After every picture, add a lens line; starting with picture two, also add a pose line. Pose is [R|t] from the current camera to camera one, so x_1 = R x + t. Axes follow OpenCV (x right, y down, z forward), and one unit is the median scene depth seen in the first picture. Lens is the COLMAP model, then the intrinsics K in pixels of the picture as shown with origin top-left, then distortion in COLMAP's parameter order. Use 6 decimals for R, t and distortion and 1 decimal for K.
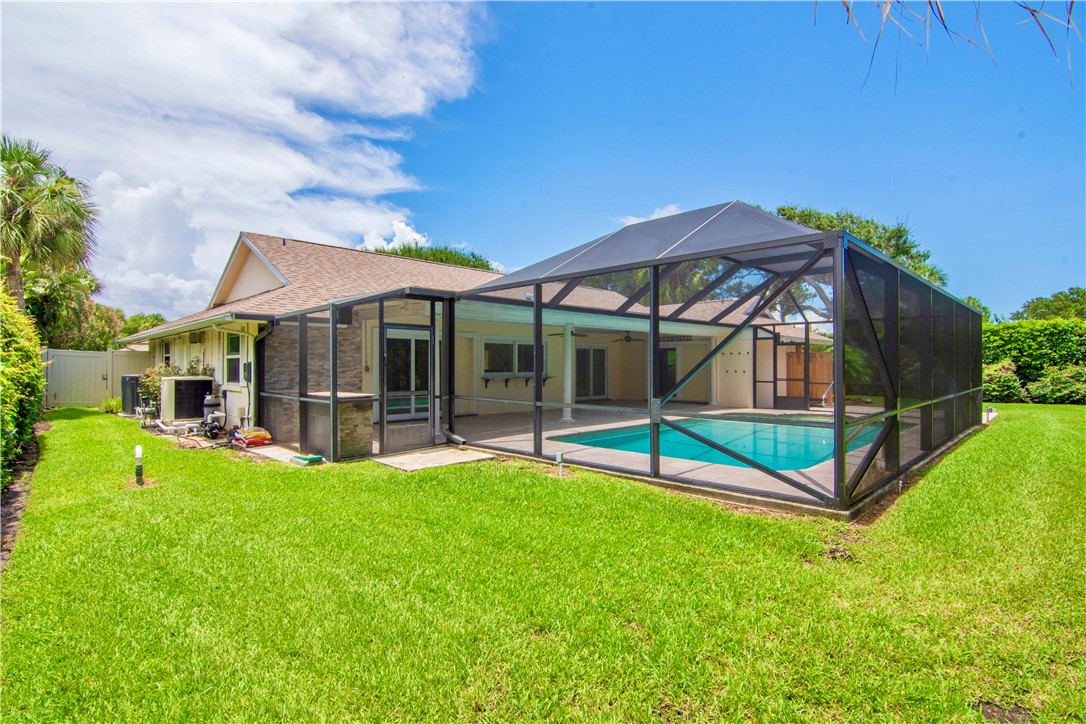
lens RADIAL K [[519.9, 0, 543.0], [0, 519.9, 362.0], [0, 0, 1]] dist [-0.018123, -0.009063]
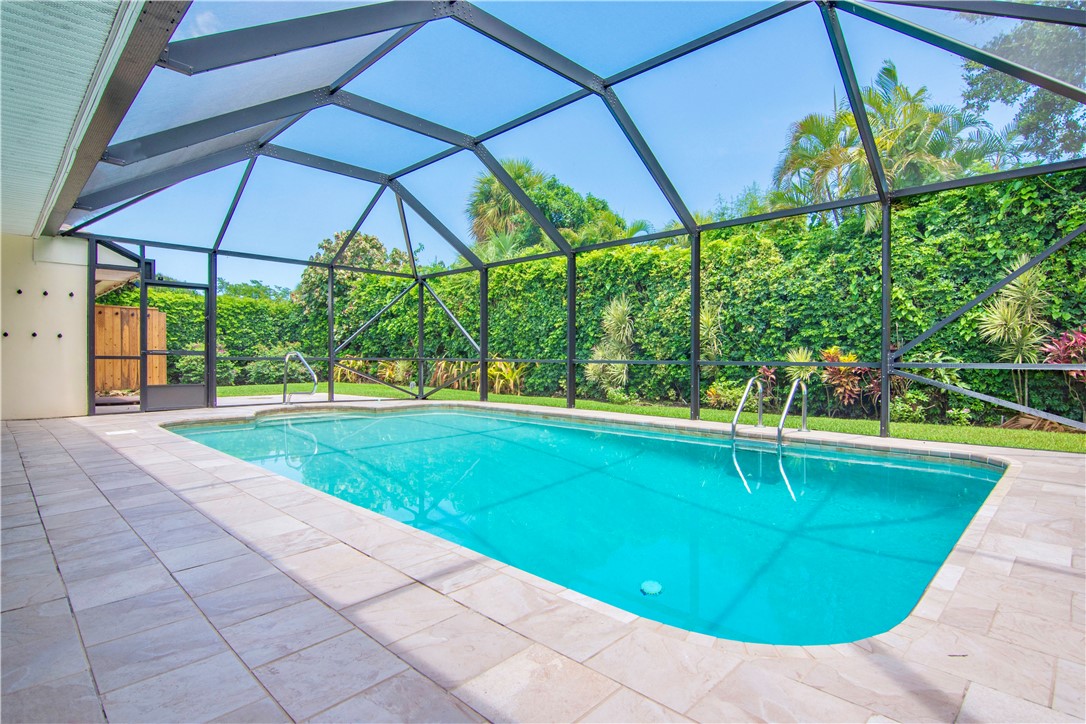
lens RADIAL K [[561.0, 0, 543.0], [0, 561.0, 362.0], [0, 0, 1]] dist [-0.018844, -0.000927]
pose [[-0.008391, -0.006557, 0.999943, -0.072609], [-0.012474, 0.999901, 0.006452, 0.026895], [-0.999887, -0.012419, -0.008472, 0.479412]]
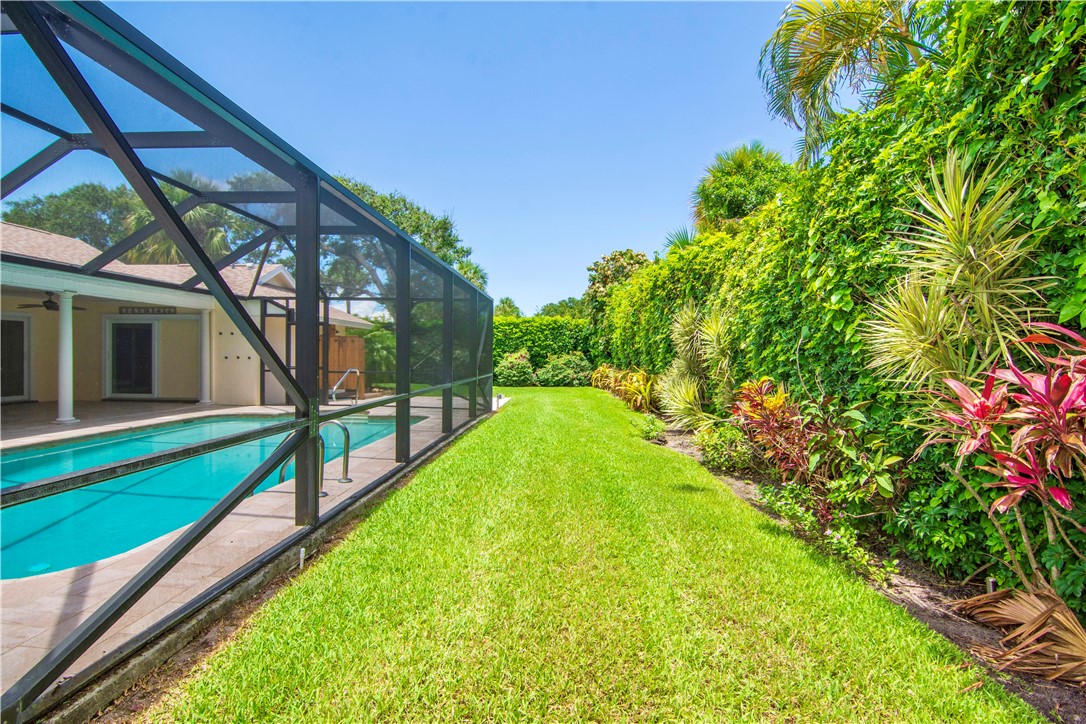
lens RADIAL K [[519.9, 0, 543.0], [0, 519.9, 362.0], [0, 0, 1]] dist [-0.018123, -0.009063]
pose [[0.727316, -0.000120, 0.686303, 0.146855], [-0.015938, 0.999727, 0.017066, 0.004156], [-0.686118, -0.023351, 0.727116, 0.121542]]
